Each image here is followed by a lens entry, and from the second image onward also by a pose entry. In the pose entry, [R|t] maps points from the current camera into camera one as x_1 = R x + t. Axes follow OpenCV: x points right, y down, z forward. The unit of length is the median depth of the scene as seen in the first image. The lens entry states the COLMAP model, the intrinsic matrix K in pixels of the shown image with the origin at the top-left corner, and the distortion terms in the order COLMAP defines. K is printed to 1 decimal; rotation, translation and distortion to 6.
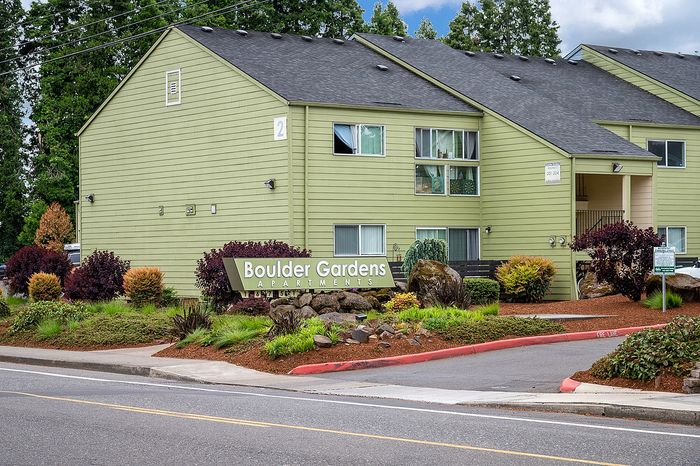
lens RADIAL K [[1560.0, 0, 350.0], [0, 1560.0, 233.0], [0, 0, 1]] dist [0.006398, -0.011235]
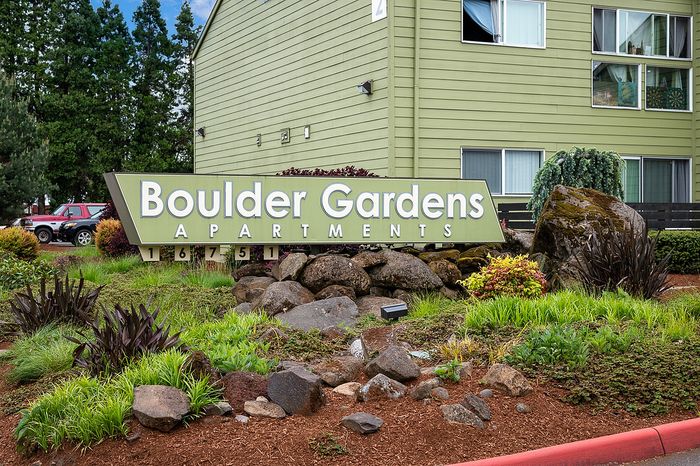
lens RADIAL K [[1079.8, 0, 350.0], [0, 1079.8, 233.0], [0, 0, 1]] dist [-0.004022, 0.048153]
pose [[0.974746, 0.011126, -0.223037, 0.046987], [-0.005396, 0.999640, 0.026287, 0.019231], [0.223250, -0.024420, 0.974455, 0.548534]]
